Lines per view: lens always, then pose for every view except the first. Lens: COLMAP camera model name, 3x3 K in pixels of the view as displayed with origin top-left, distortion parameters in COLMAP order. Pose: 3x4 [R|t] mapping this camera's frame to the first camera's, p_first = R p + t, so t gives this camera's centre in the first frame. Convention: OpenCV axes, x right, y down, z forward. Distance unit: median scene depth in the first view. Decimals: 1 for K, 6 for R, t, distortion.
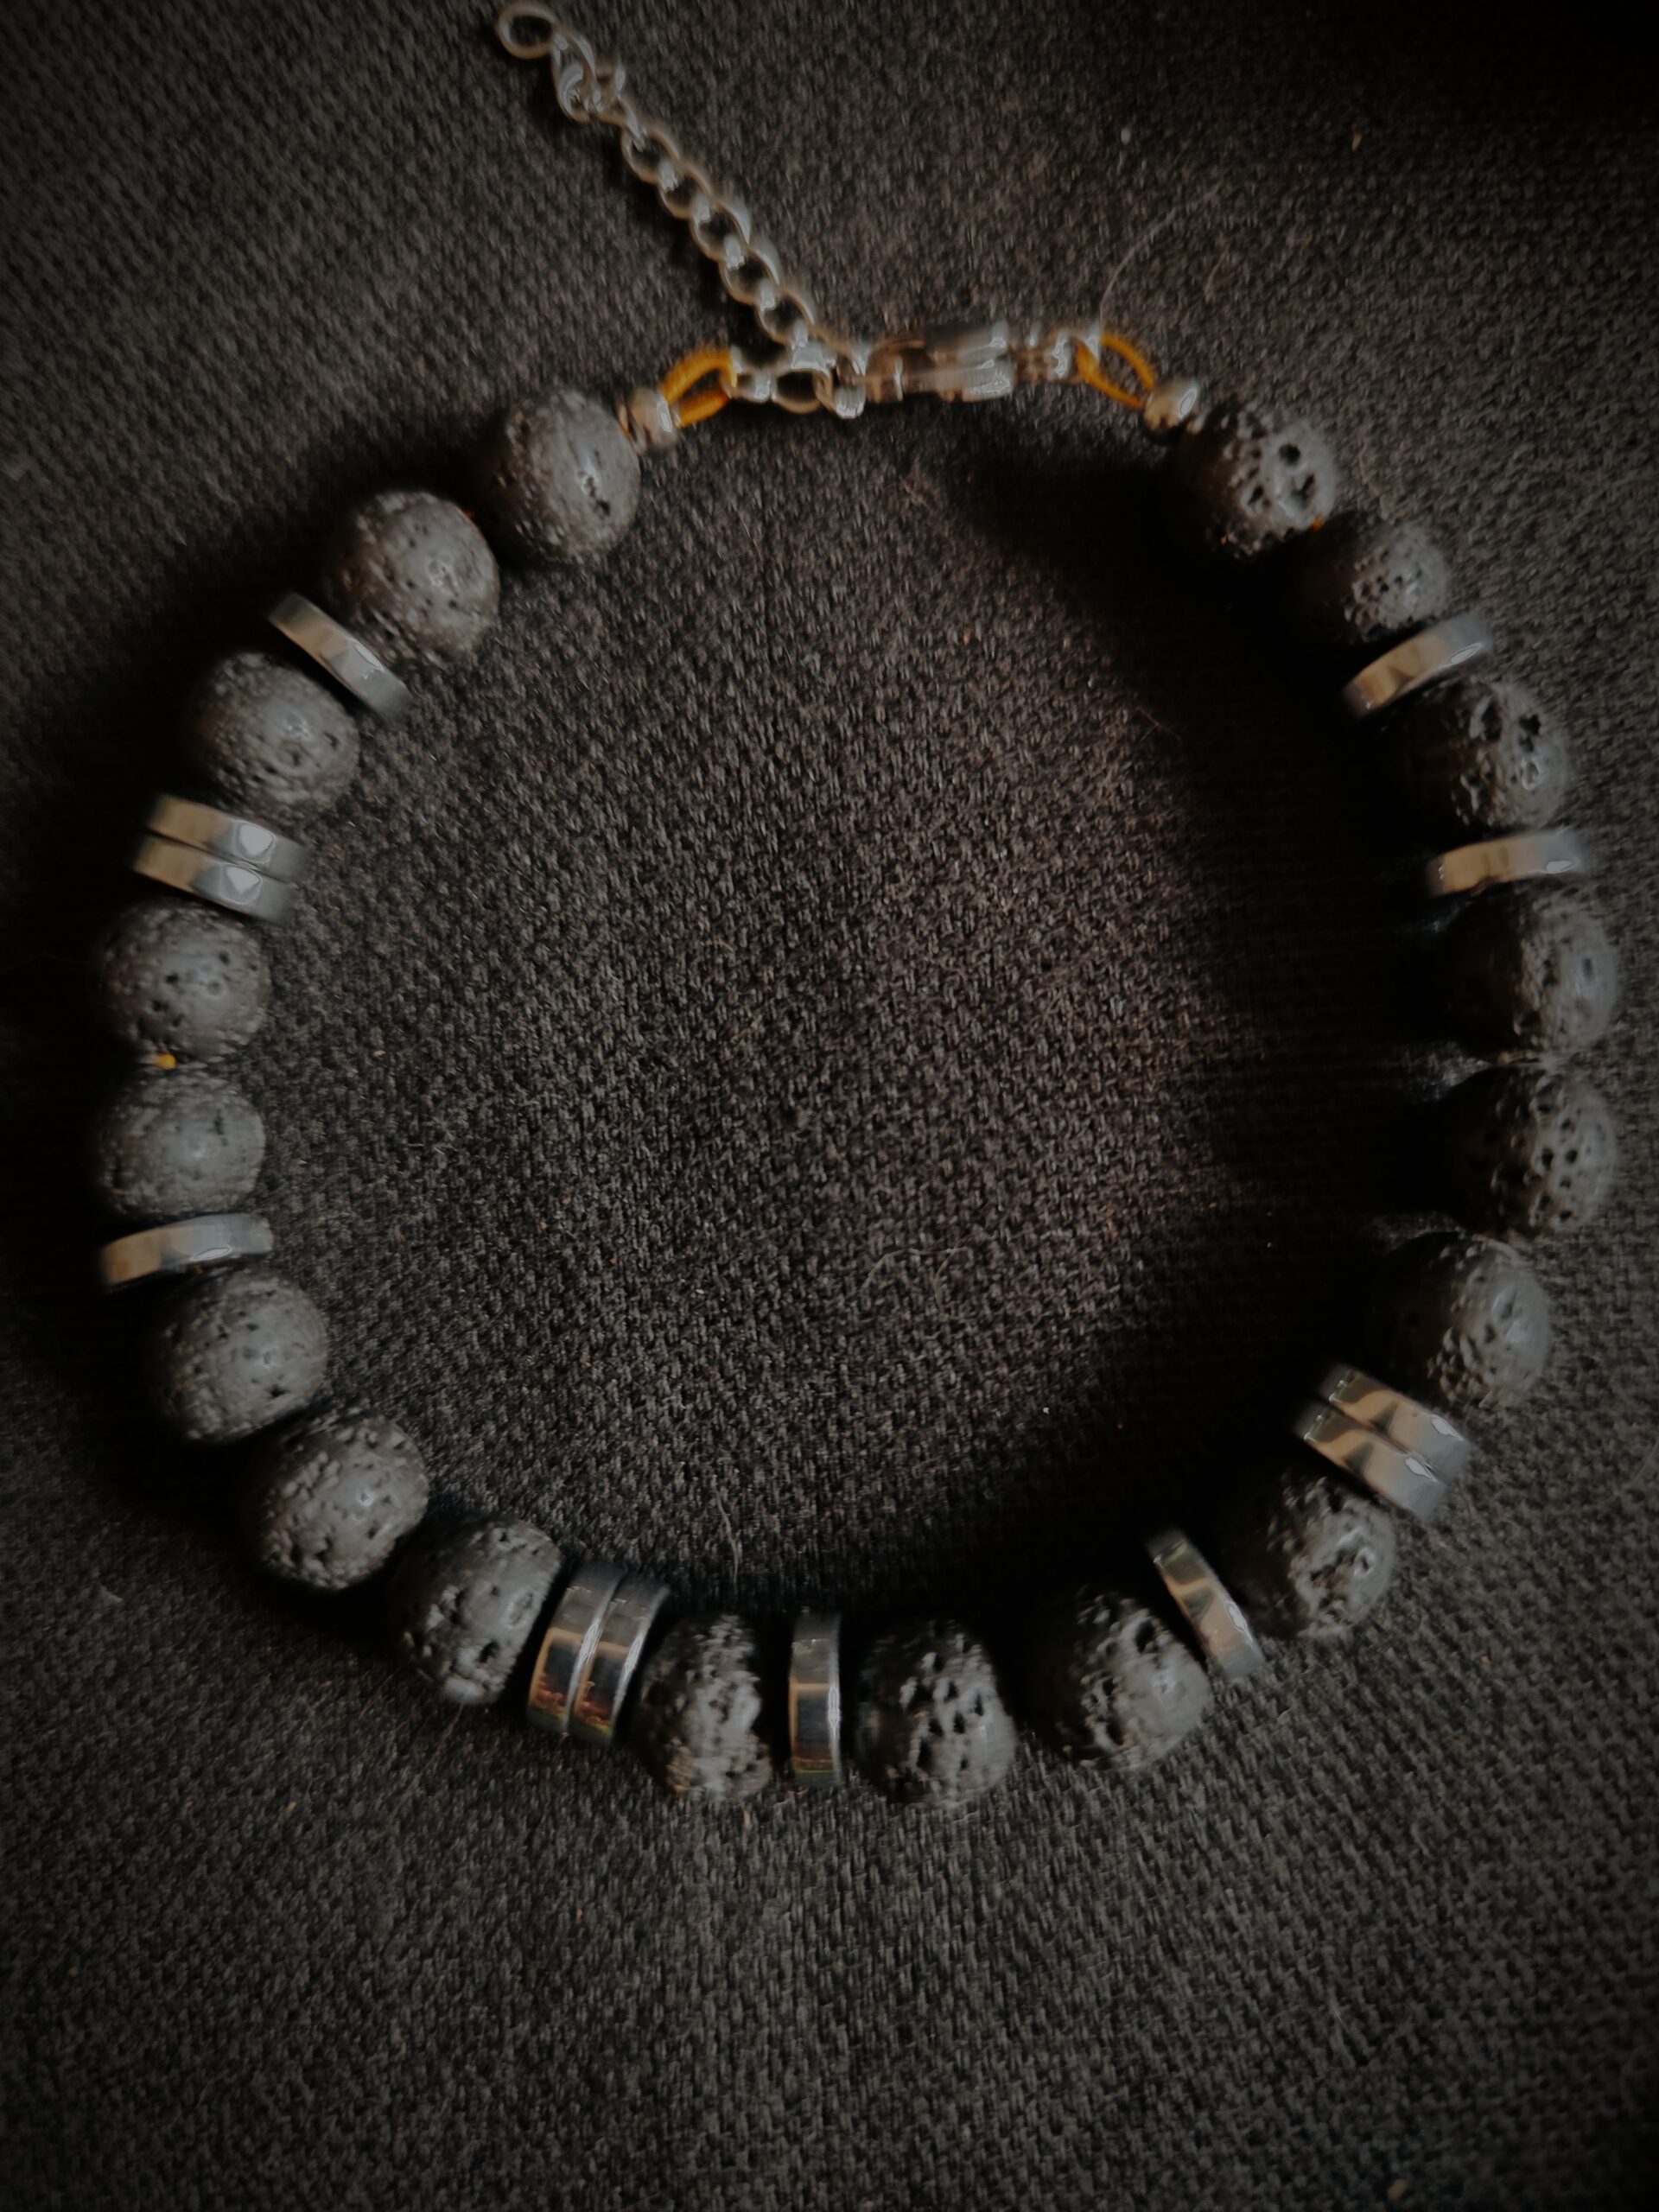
lens RADIAL K [[1661.4, 0, 829.5], [0, 1661.4, 1106.0], [0, 0, 1]] dist [-0.067788, 0.001905]
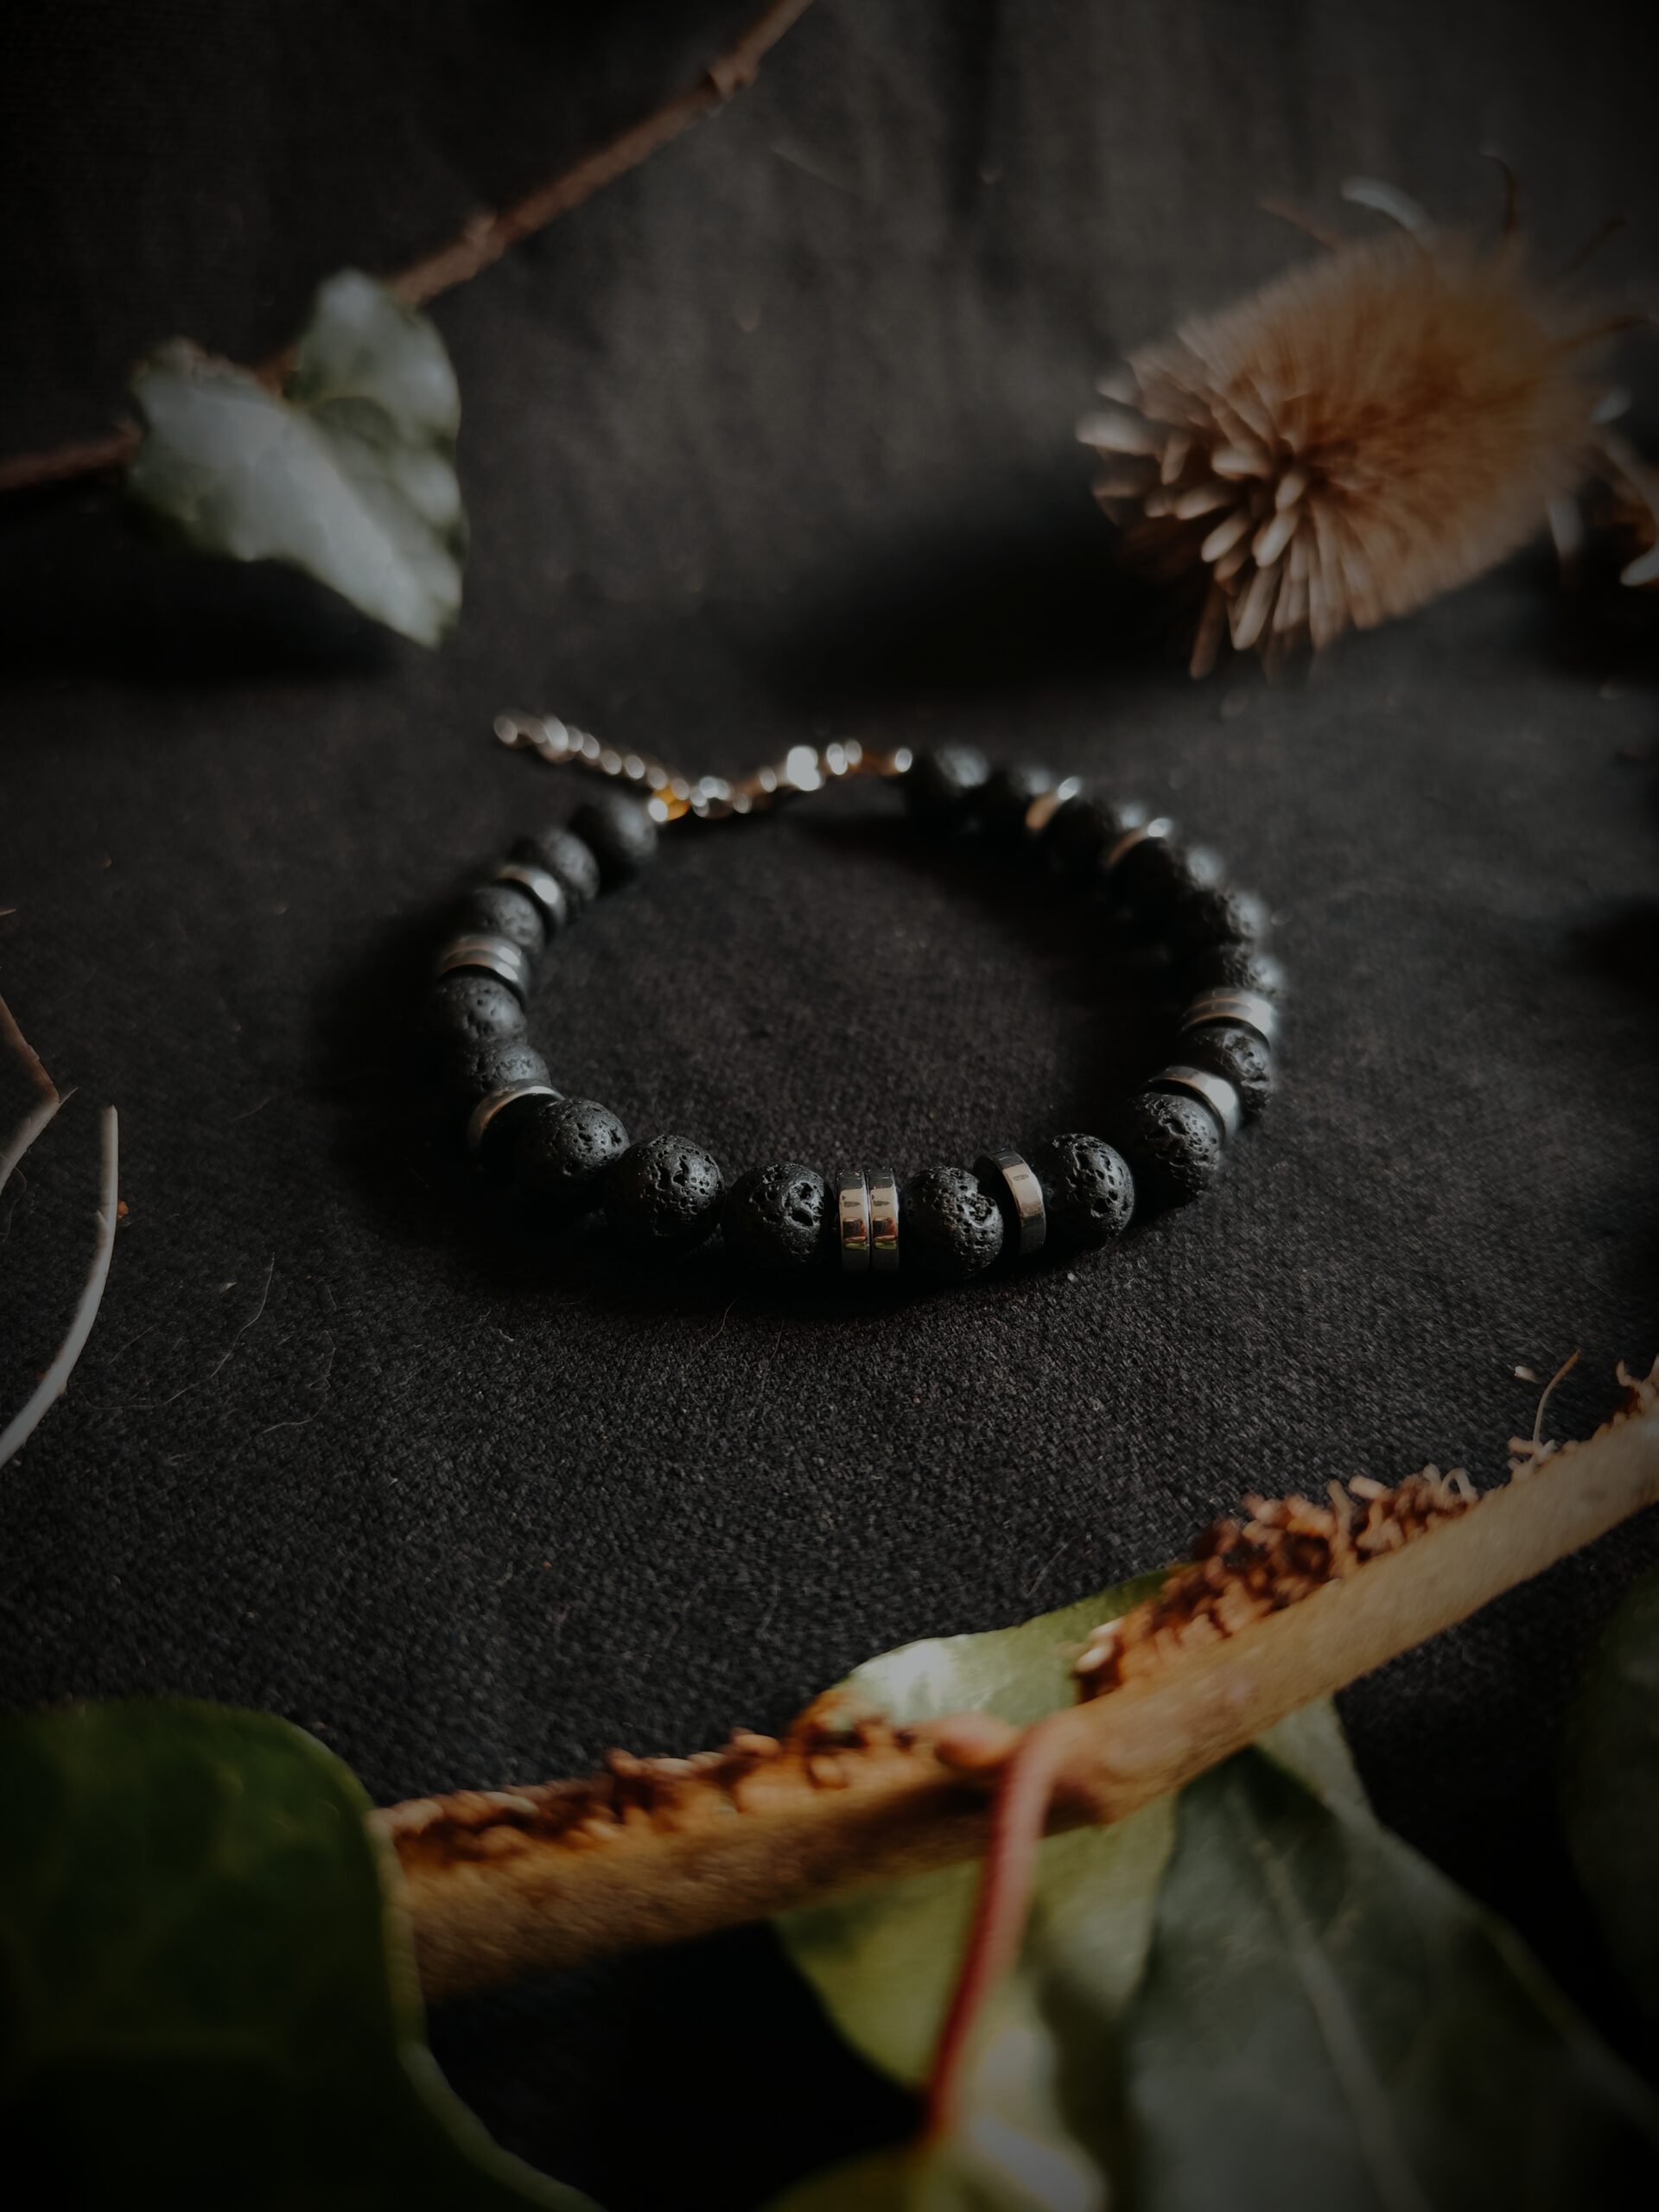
lens RADIAL K [[1661.4, 0, 829.5], [0, 1661.4, 1106.0], [0, 0, 1]] dist [-0.067788, 0.001905]
pose [[0.928519, -0.165210, 0.332503, -0.632980], [0.353766, 0.665514, -0.657223, 1.197315], [-0.112706, 0.727872, 0.676388, -0.099730]]
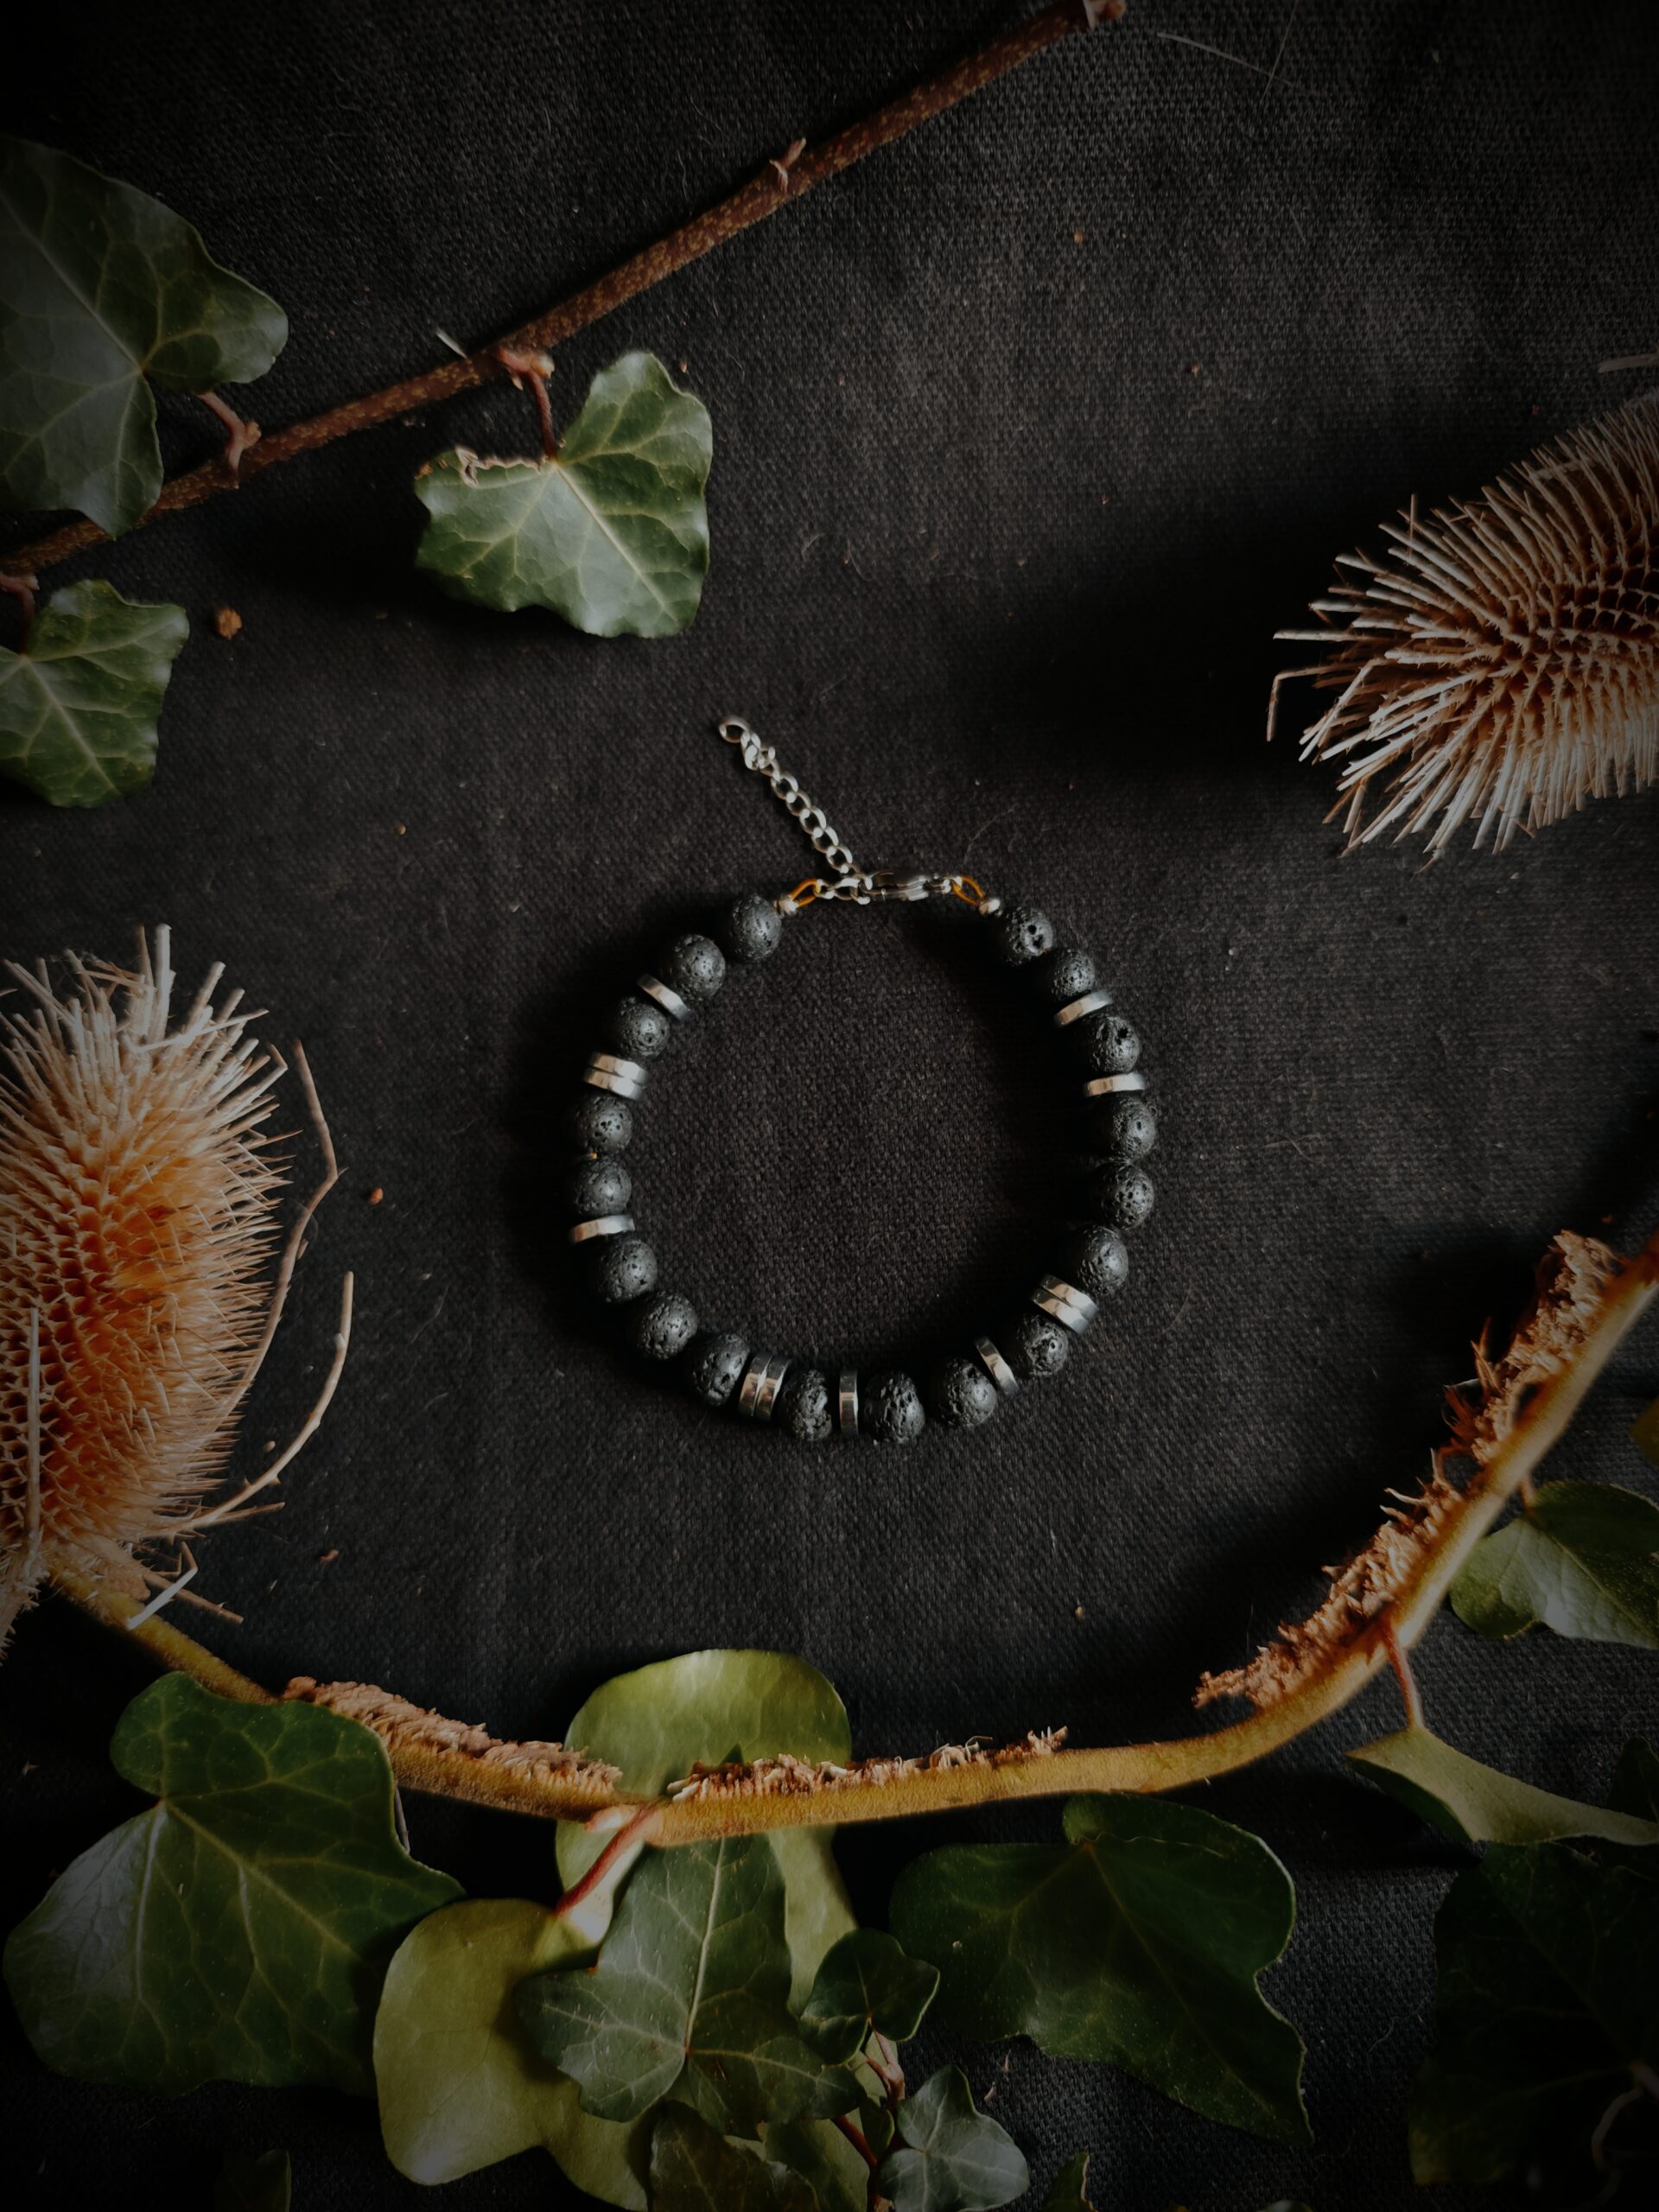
lens RADIAL K [[1575.5, 0, 824.0], [0, 1575.5, 1086.2], [0, 0, 1]] dist [0.039714, -0.000829]
pose [[0.999939, 0.010574, 0.003047, -0.056106], [-0.010288, 0.996568, -0.082132, 0.063093], [-0.003905, 0.082096, 0.996617, -1.451019]]
